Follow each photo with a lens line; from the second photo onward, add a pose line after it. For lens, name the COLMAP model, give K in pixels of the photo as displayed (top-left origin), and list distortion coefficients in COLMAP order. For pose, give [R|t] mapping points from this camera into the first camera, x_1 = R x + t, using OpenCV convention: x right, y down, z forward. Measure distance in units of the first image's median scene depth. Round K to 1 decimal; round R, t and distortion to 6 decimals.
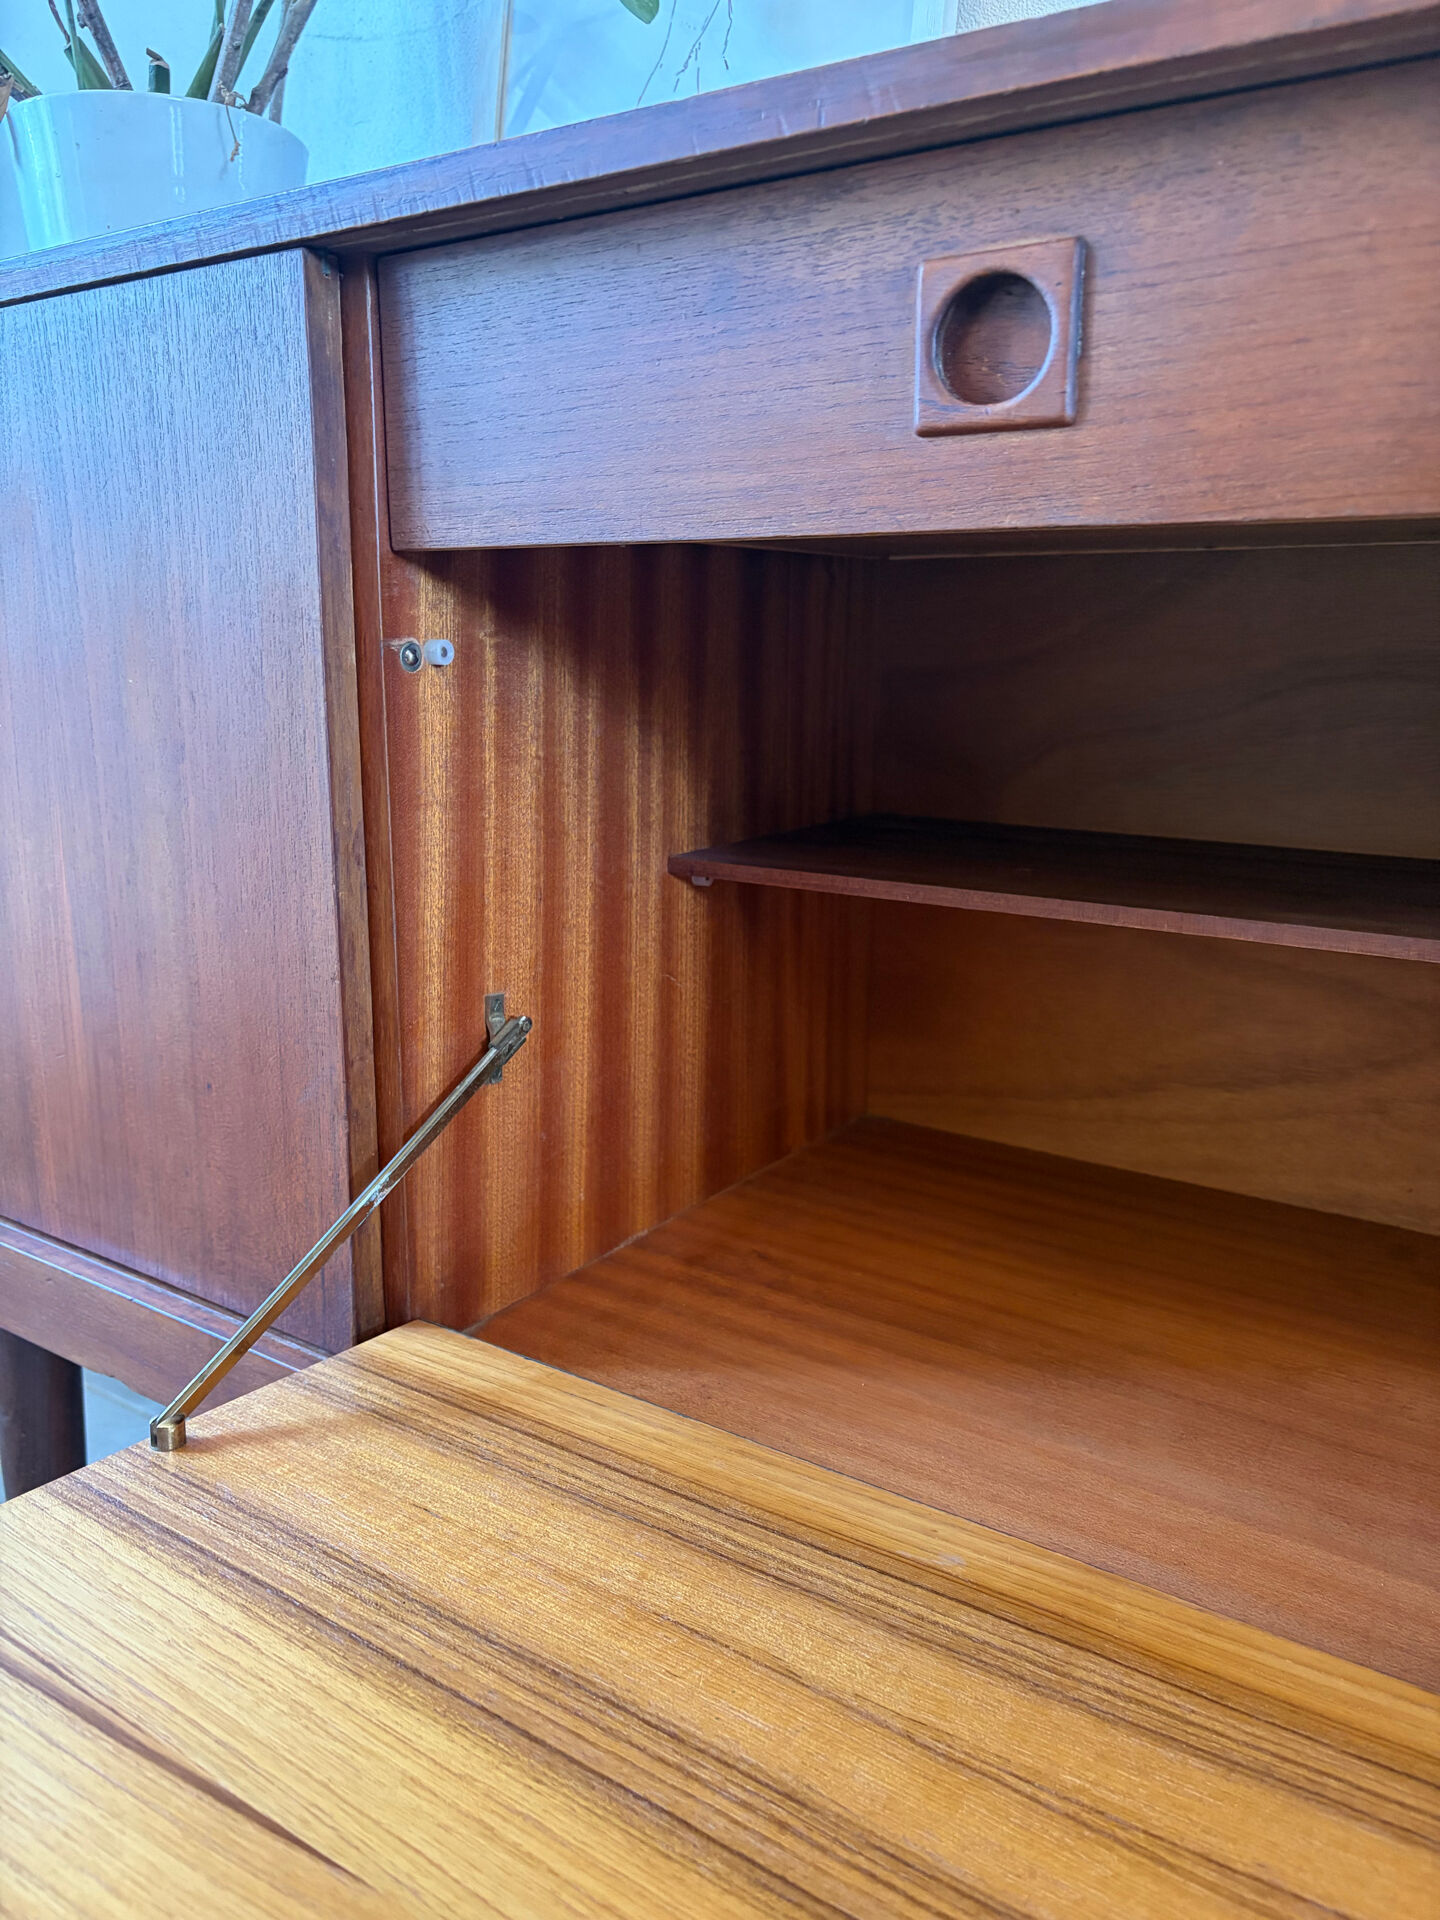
lens RADIAL K [[1467.7, 0, 722.9], [0, 1467.7, 967.1], [0, 0, 1]] dist [0.047265, -0.059637]
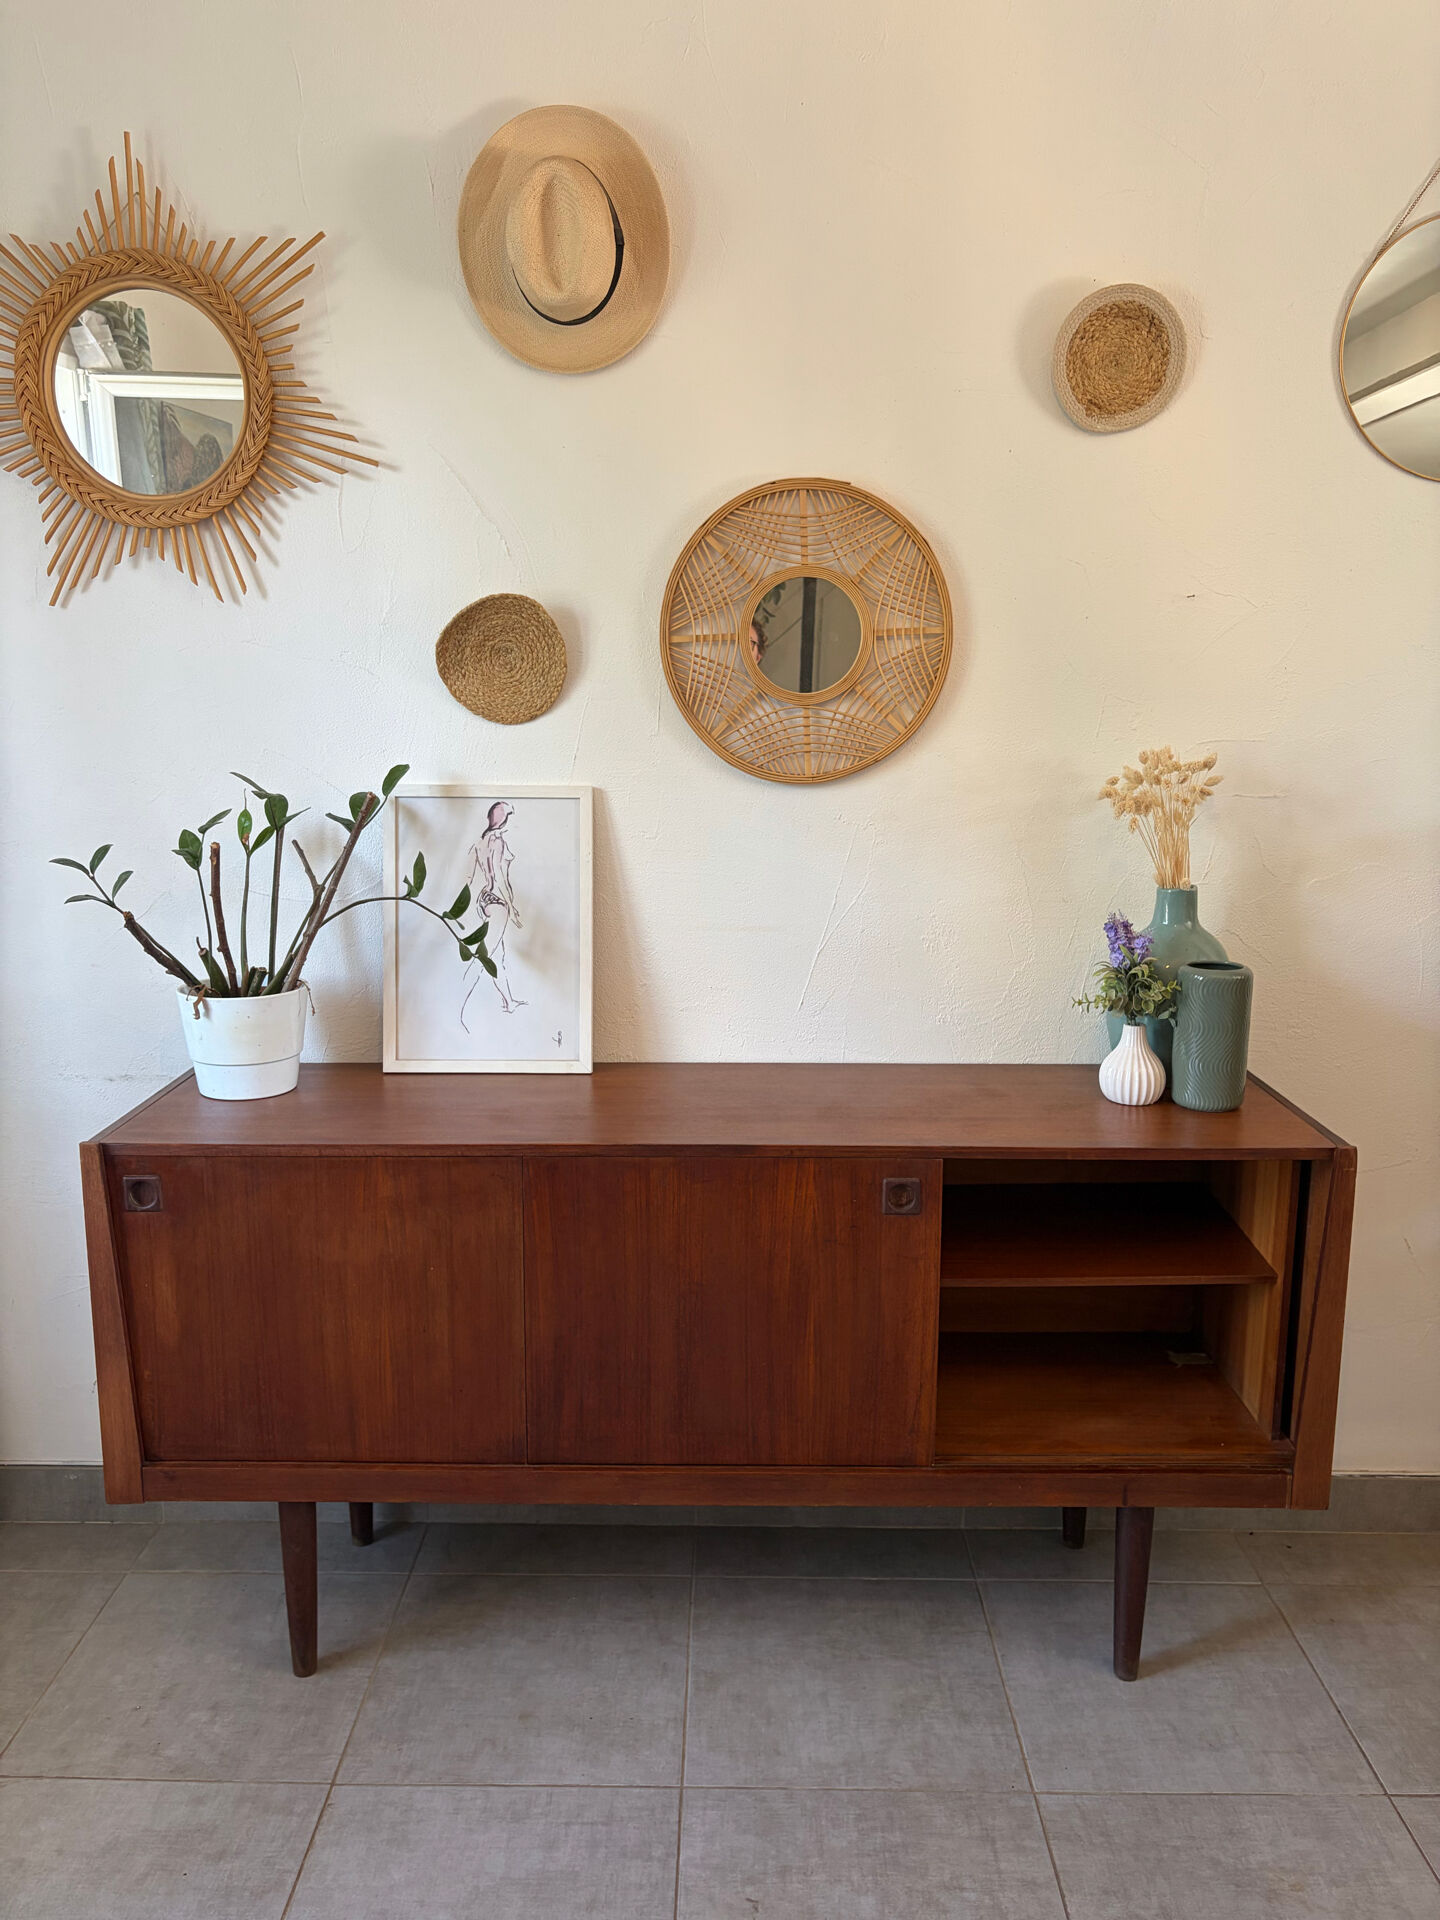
lens RADIAL K [[1467.7, 0, 721.8], [0, 1467.7, 964.2], [0, 0, 1]] dist [0.047265, -0.059637]
pose [[0.827028, -0.111544, 0.550983, -1.555494], [0.129041, 0.991614, 0.007056, -0.783354], [-0.547150, 0.065264, 0.834487, -1.999277]]
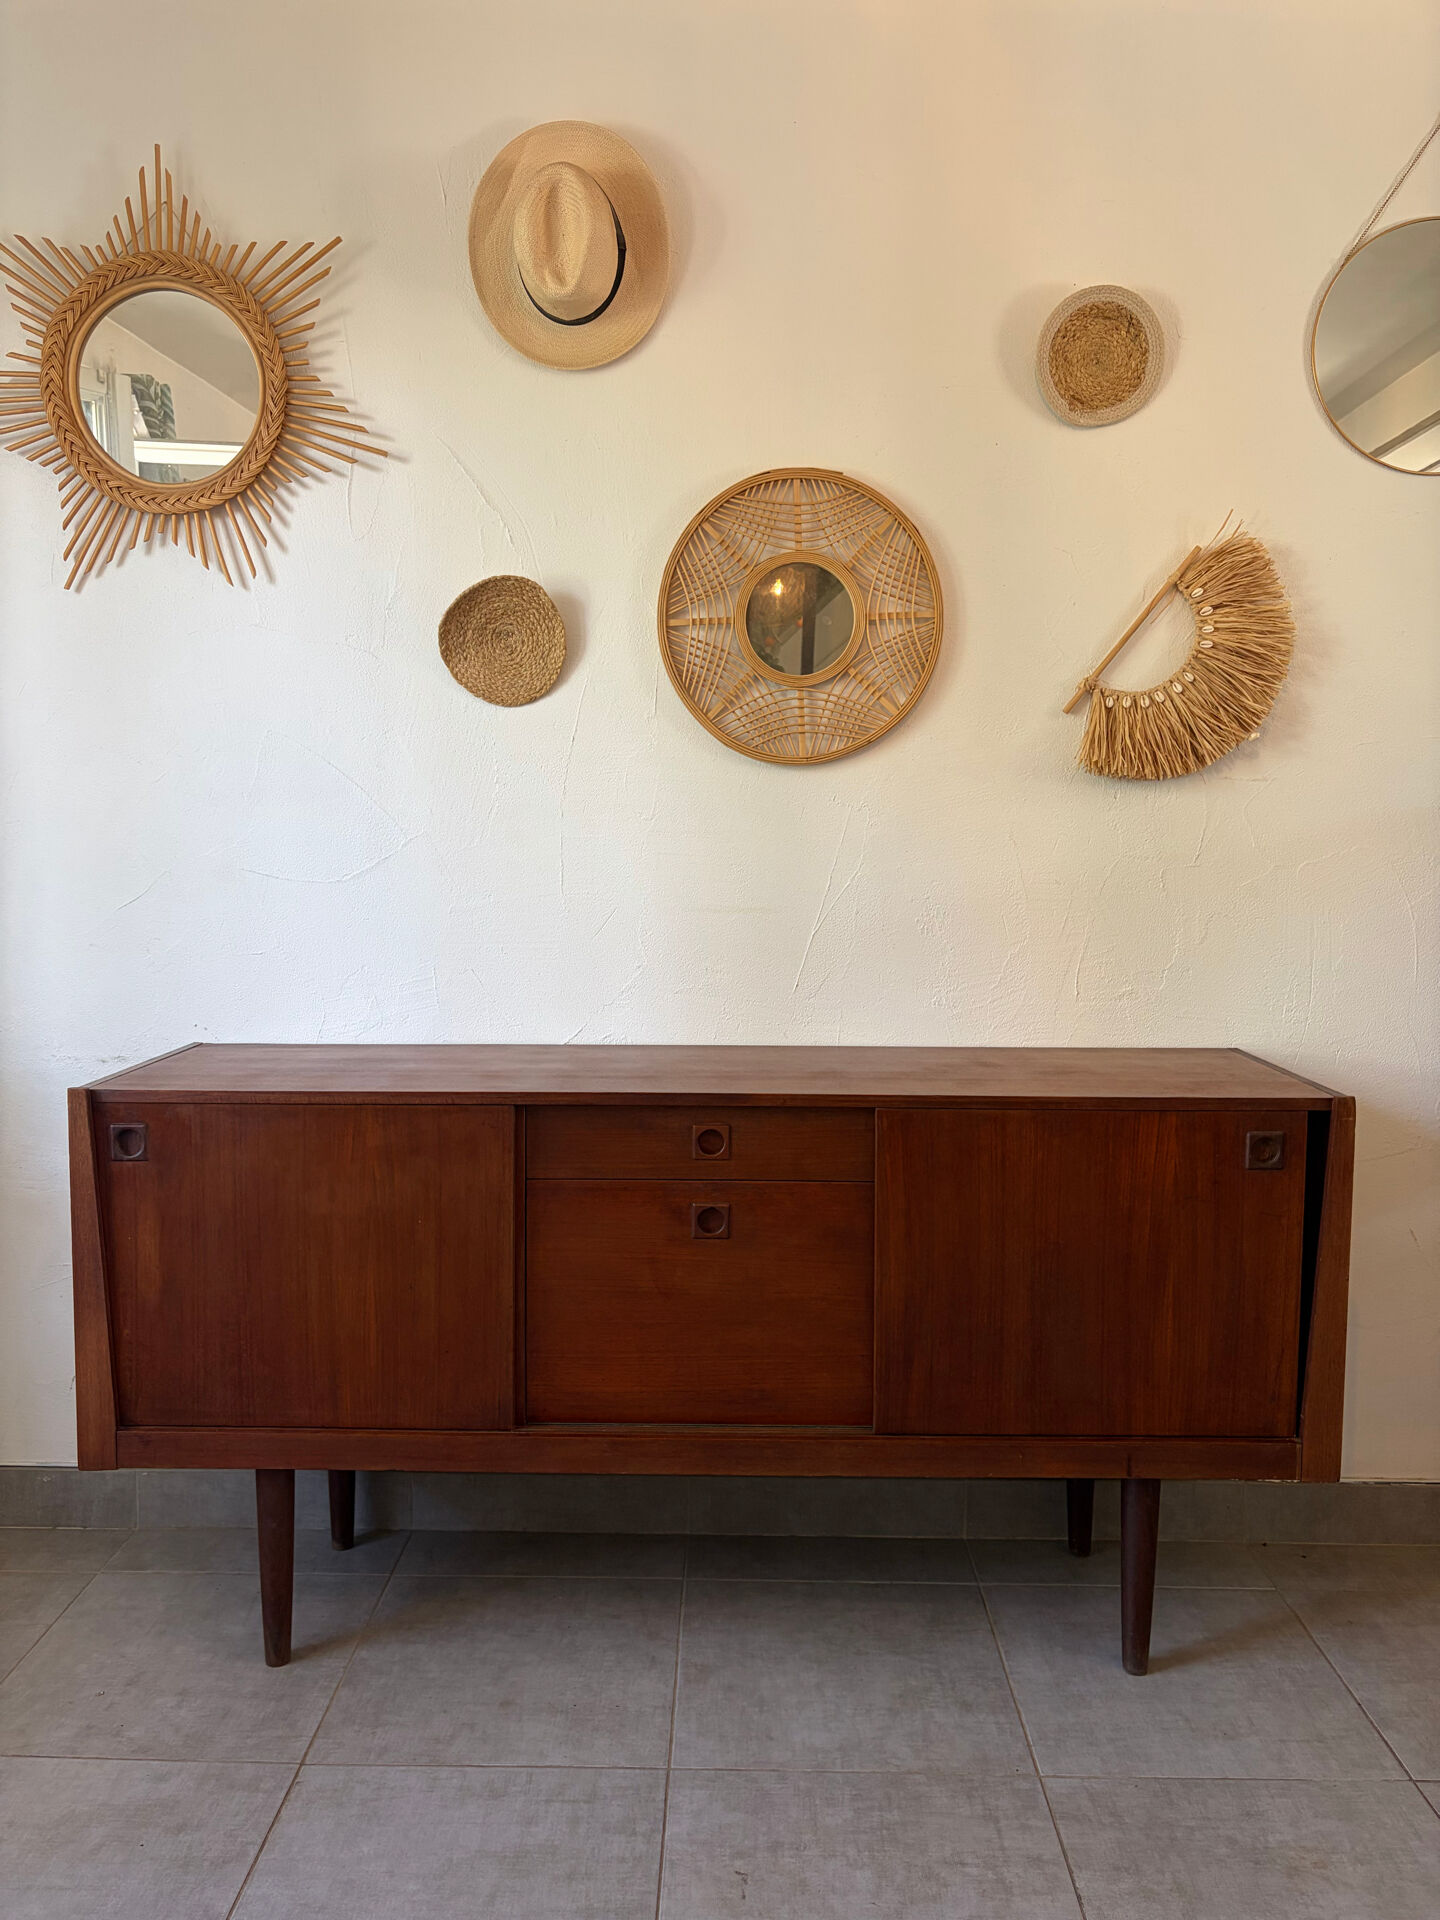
lens RADIAL K [[1467.7, 0, 722.7], [0, 1467.7, 960.5], [0, 0, 1]] dist [0.047265, -0.059637]
pose [[0.829027, -0.054528, 0.556543, -1.572147], [0.125214, 0.988065, -0.089713, -0.381117], [-0.545009, 0.144061, 0.825961, -1.978466]]
